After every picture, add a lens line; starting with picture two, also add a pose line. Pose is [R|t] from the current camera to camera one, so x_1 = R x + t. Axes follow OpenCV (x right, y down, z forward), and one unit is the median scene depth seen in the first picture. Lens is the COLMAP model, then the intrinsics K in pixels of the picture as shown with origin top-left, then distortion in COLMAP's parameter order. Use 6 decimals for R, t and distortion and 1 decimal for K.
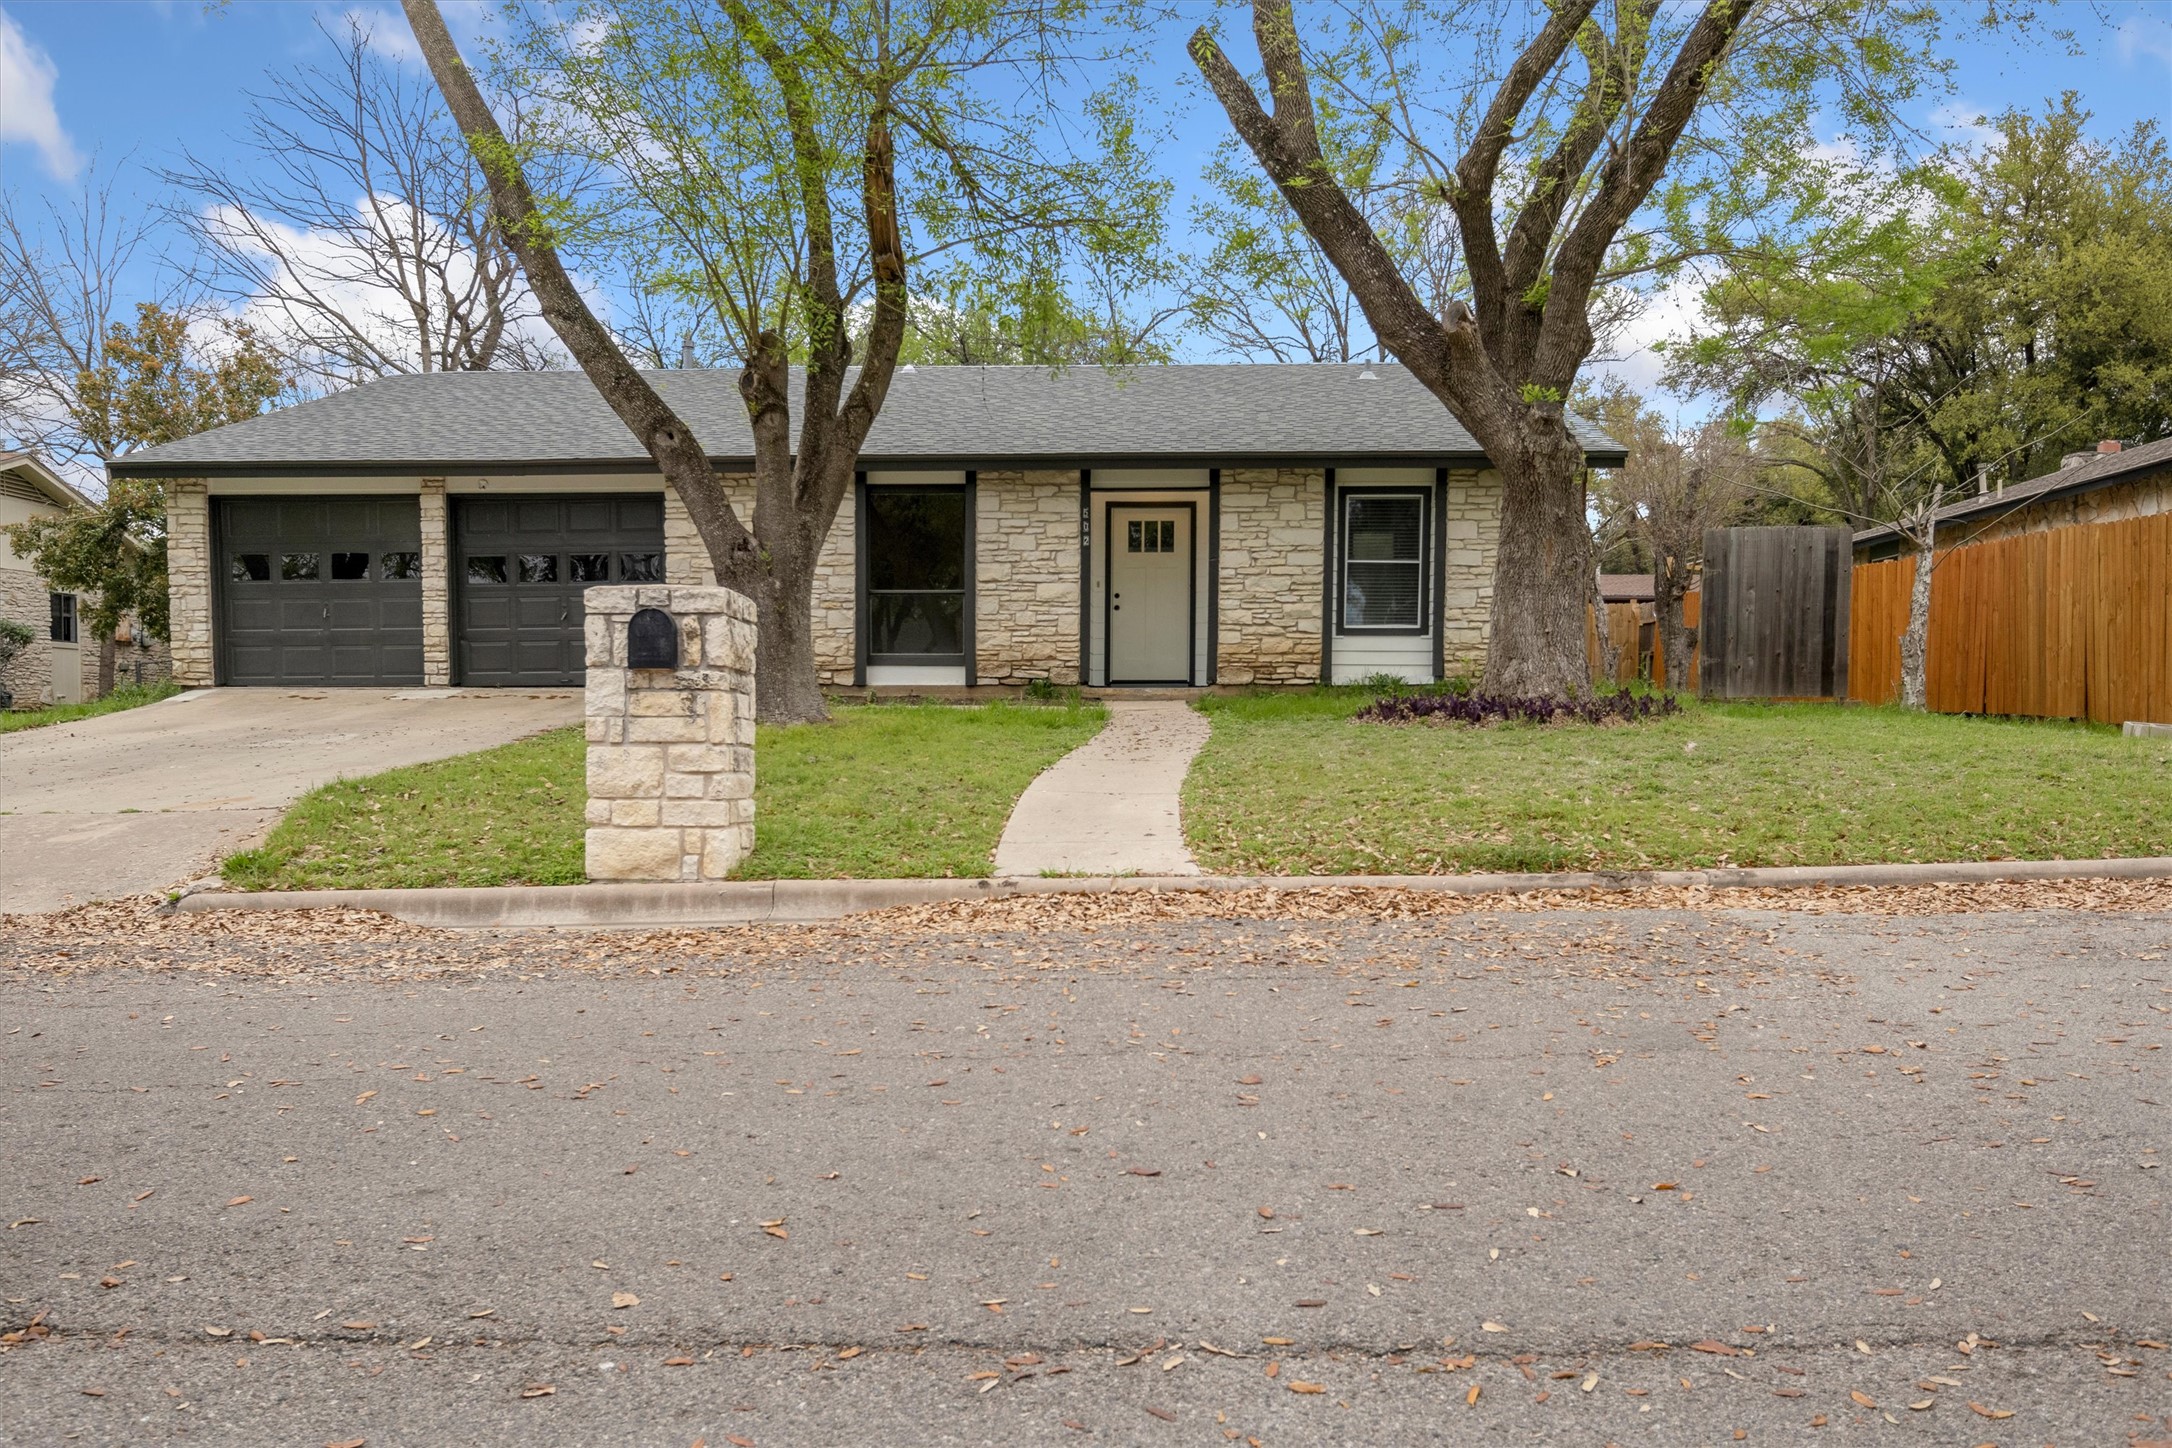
lens RADIAL K [[2319.5, 0, 997.9], [0, 2319.5, 880.0], [0, 0, 1]] dist [-0.024071, -0.011774]
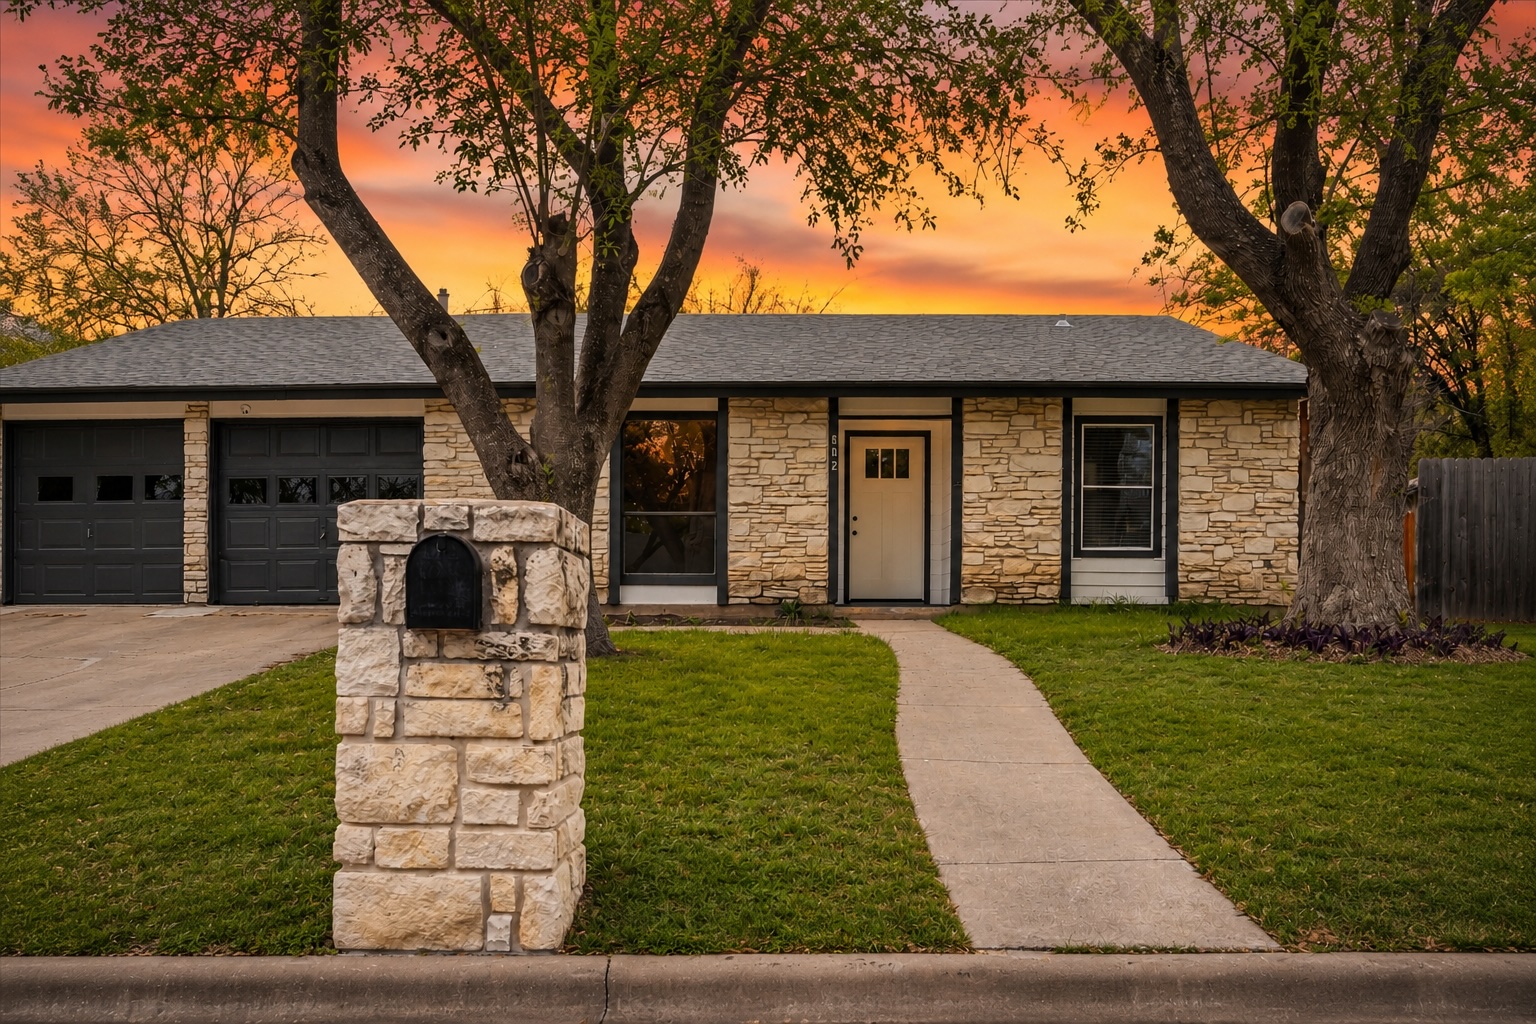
lens RADIAL K [[1640.3, 0, 739.7], [0, 1640.3, 613.5], [0, 0, 1]] dist [-0.024071, -0.011774]
pose [[0.998181, 0.000314, 0.060294, -0.048497], [0.003572, 0.997923, -0.064326, -0.033748], [-0.060189, 0.064425, 0.996106, 0.278717]]
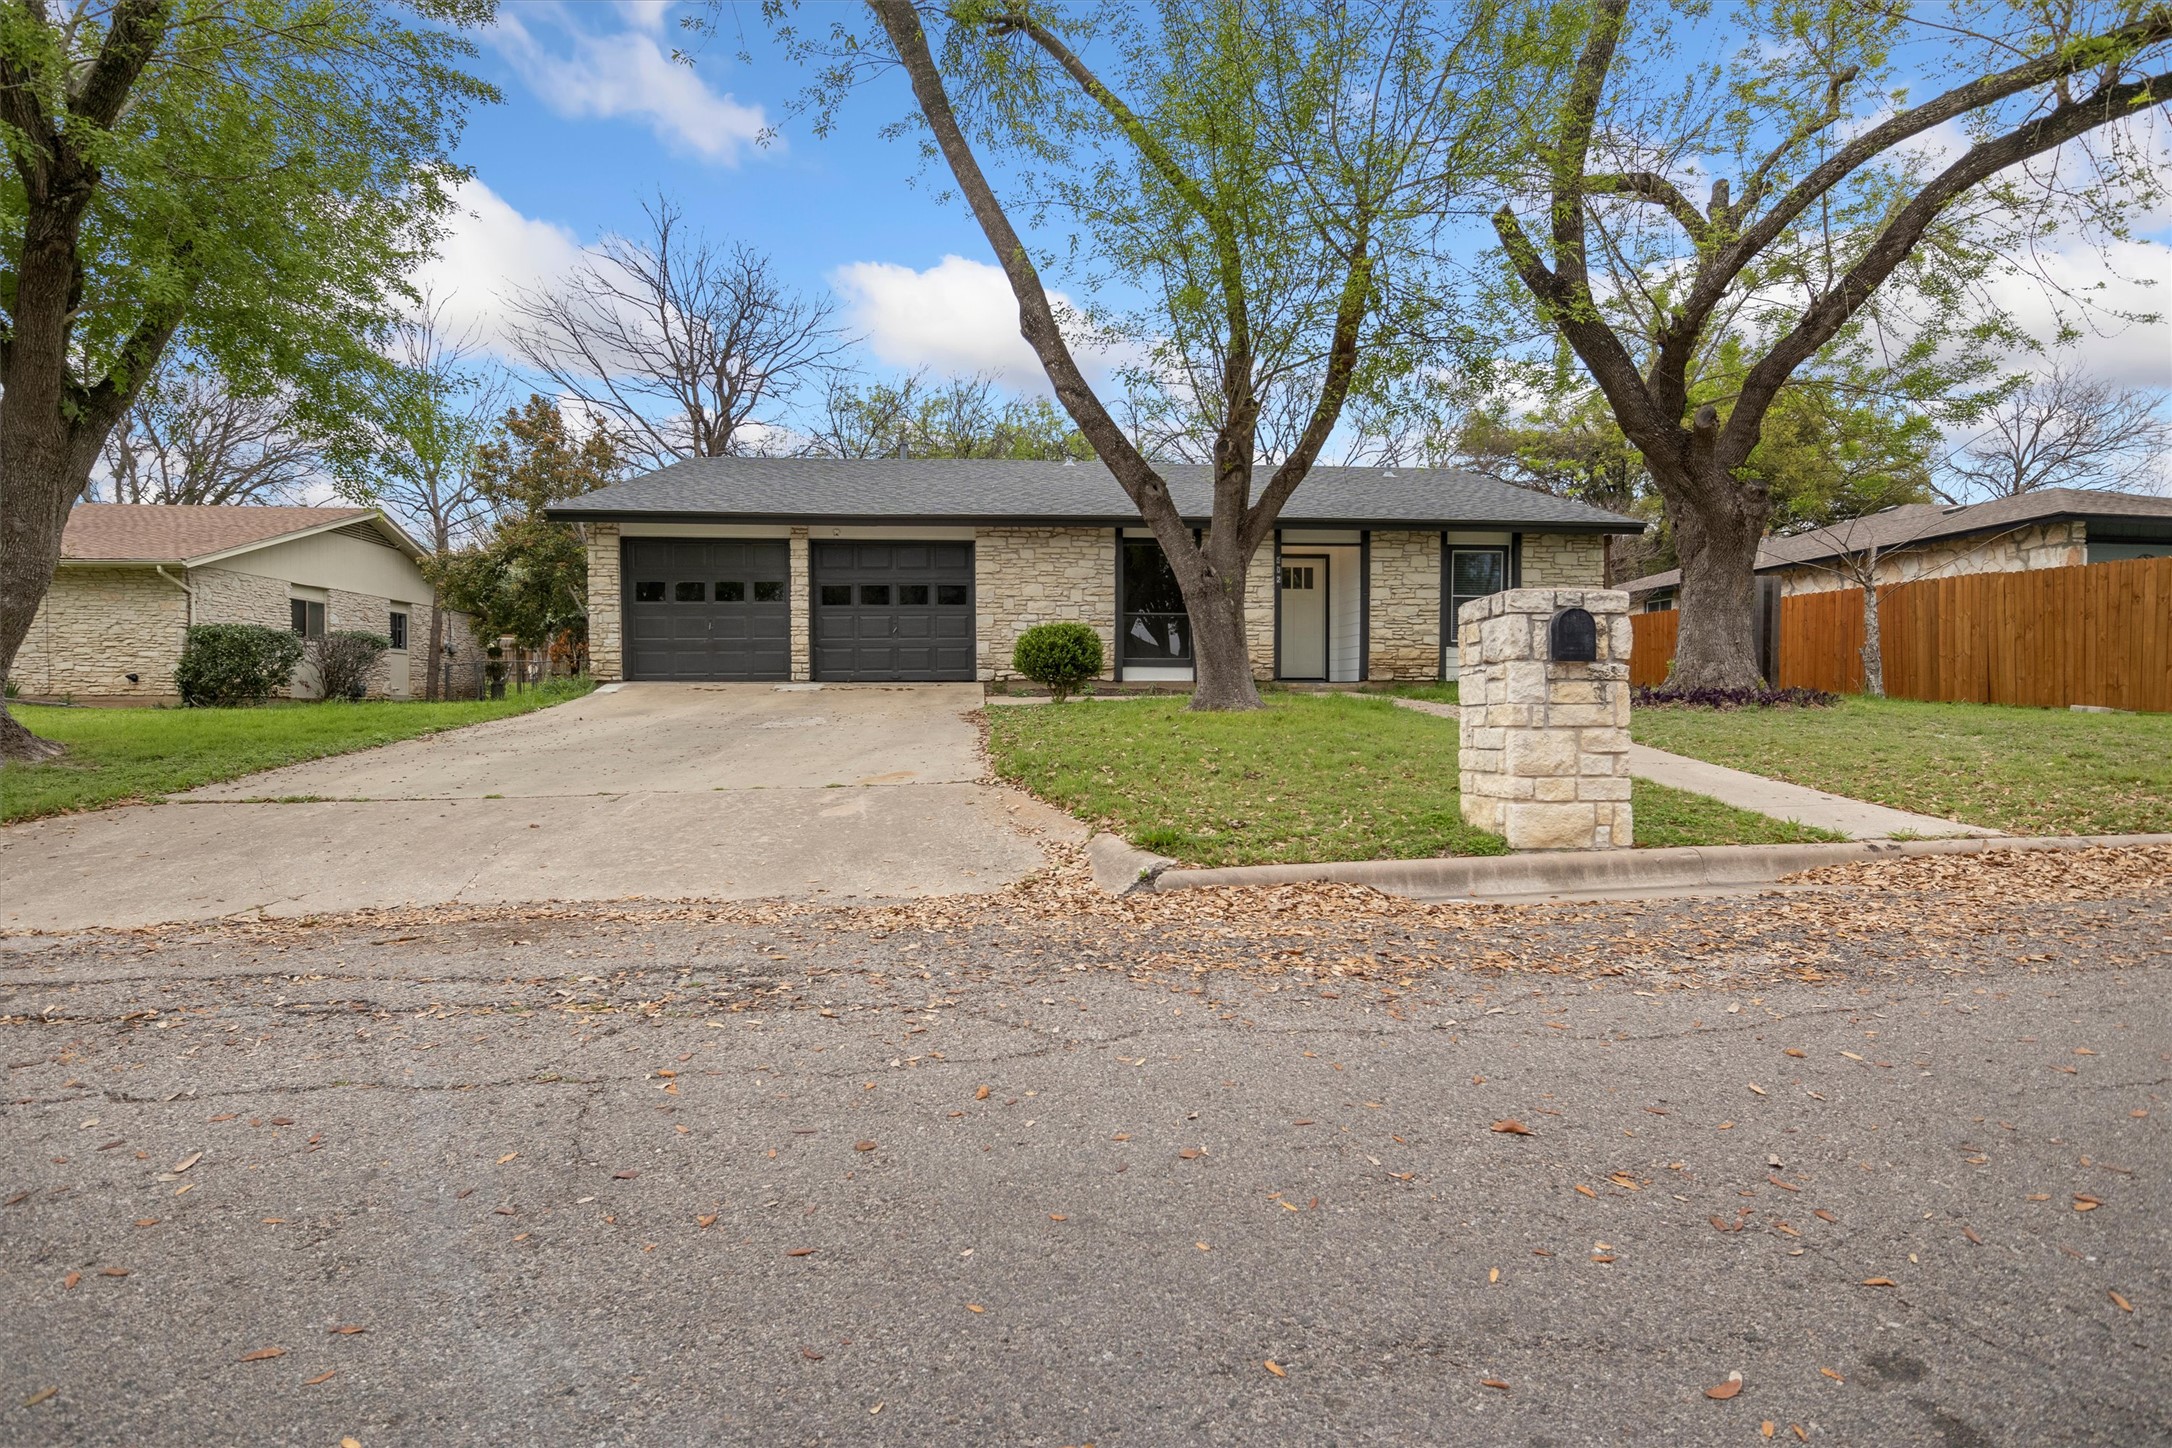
lens RADIAL K [[1397.0, 0, 993.1], [0, 1397.0, 709.9], [0, 0, 1]] dist [-0.004690, 0.000380]
pose [[0.985307, -0.002502, 0.170773, -0.282278], [0.013701, 0.997828, -0.064436, -0.014341], [-0.170241, 0.065829, 0.983201, 0.197293]]
